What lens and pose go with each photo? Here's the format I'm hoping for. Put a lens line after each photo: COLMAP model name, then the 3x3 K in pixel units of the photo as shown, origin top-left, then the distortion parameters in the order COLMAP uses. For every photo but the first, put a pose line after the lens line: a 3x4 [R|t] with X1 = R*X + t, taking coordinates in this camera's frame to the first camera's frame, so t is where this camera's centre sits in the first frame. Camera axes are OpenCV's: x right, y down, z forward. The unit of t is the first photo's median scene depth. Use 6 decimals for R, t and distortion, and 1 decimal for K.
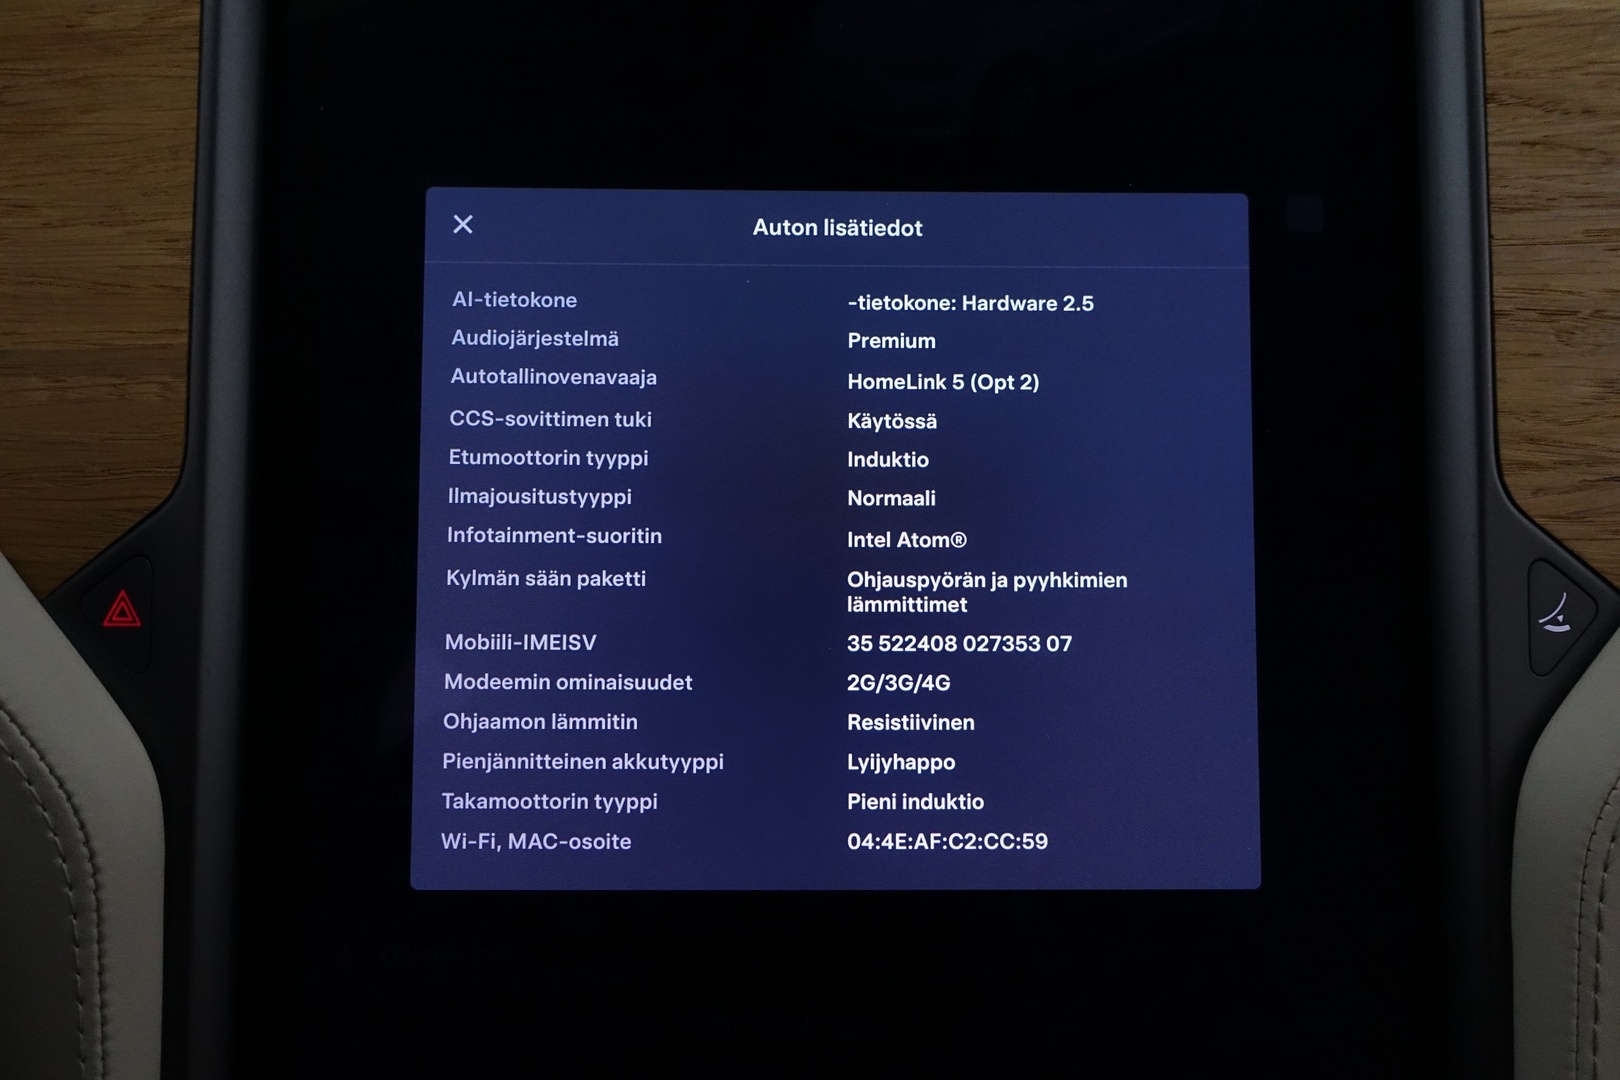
lens RADIAL K [[1115.0, 0, 802.7], [0, 1115.0, 549.7], [0, 0, 1]] dist [0.006147, -0.011726]
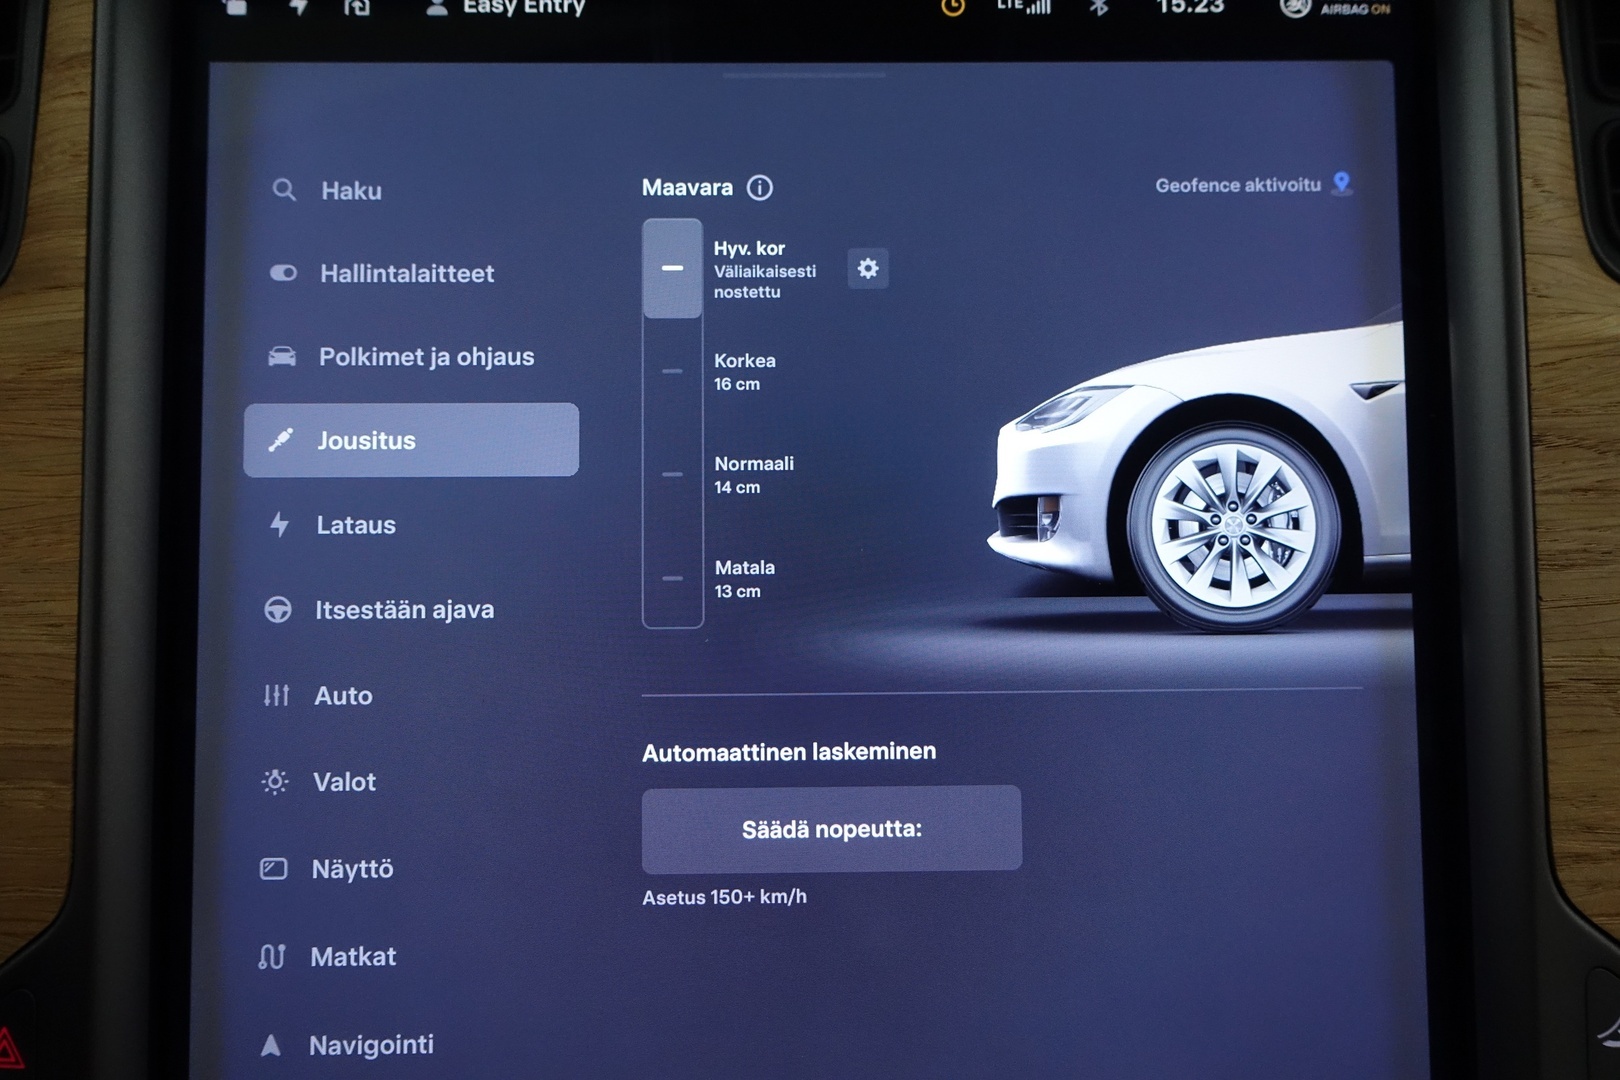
lens RADIAL K [[1115.0, 0, 809.3], [0, 1115.0, 566.2], [0, 0, 1]] dist [0.006147, -0.011726]
pose [[0.999918, -0.012796, 0.000279, 0.035510], [0.012796, 0.999916, 0.002133, -0.318280], [-0.000306, -0.002129, 0.999998, 0.111894]]
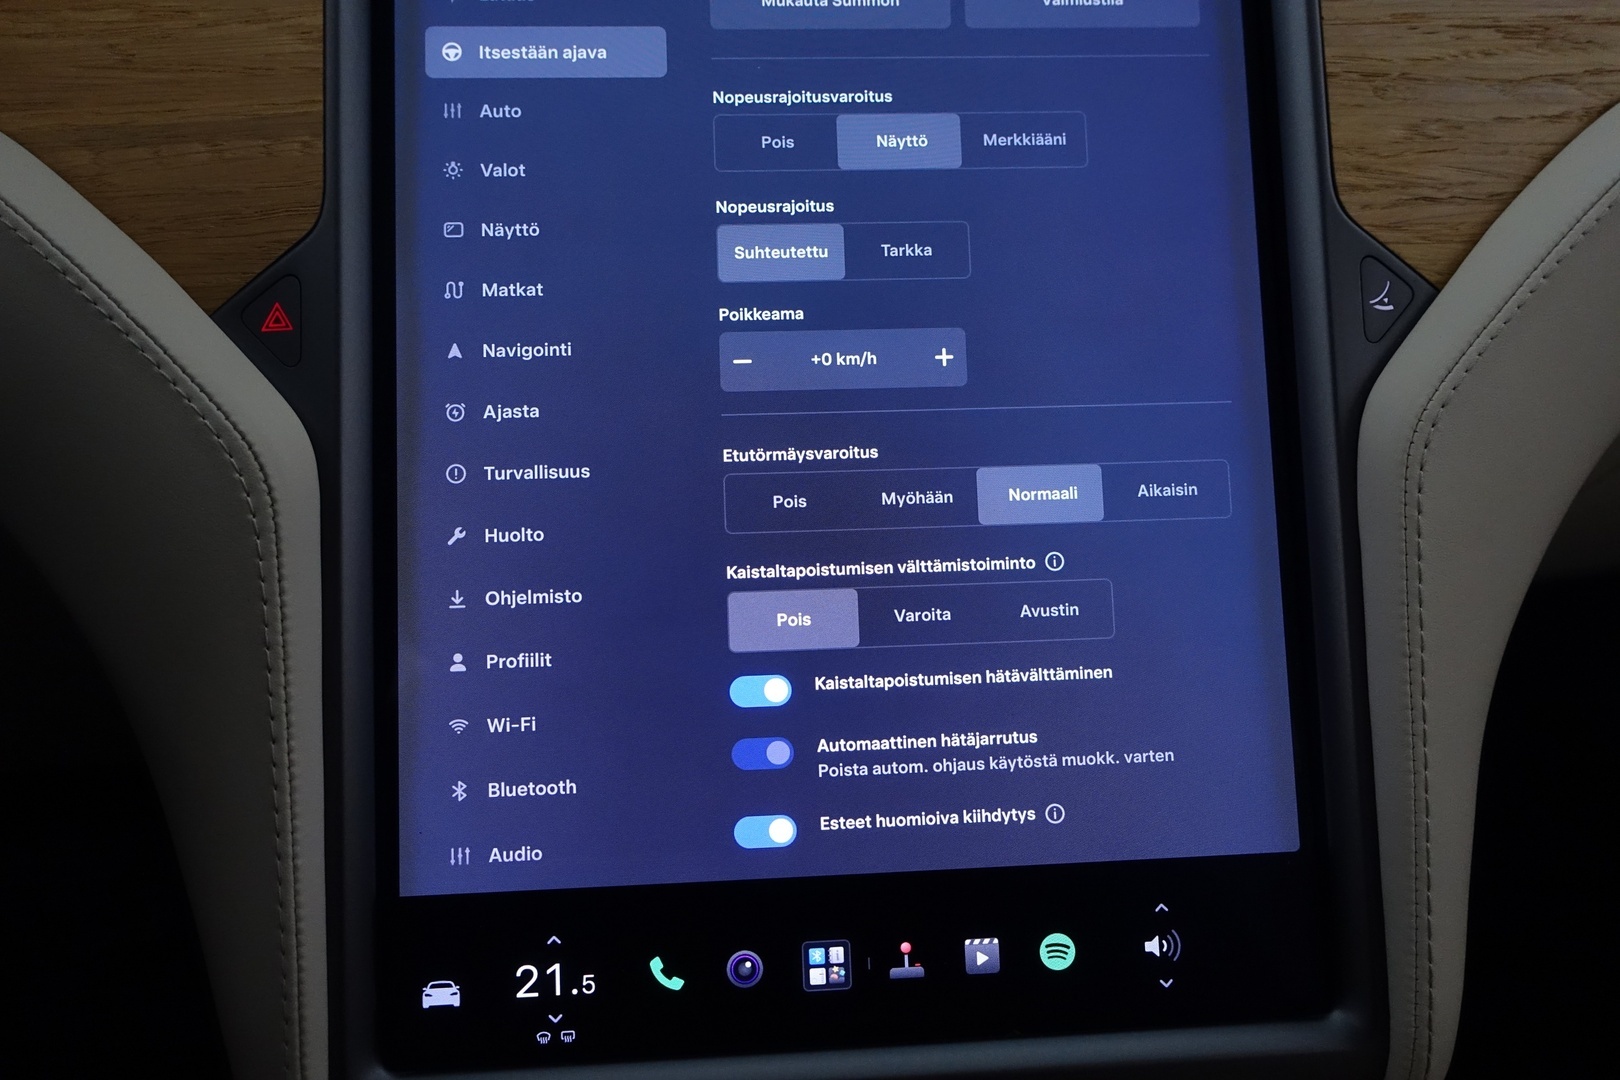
lens RADIAL K [[1115.0, 0, 805.2], [0, 1115.0, 542.7], [0, 0, 1]] dist [0.006147, -0.011726]
pose [[0.998321, -0.034661, 0.046419, -0.077865], [0.035777, 0.999085, -0.023429, 0.352649], [-0.045564, 0.025050, 0.998647, -0.279685]]
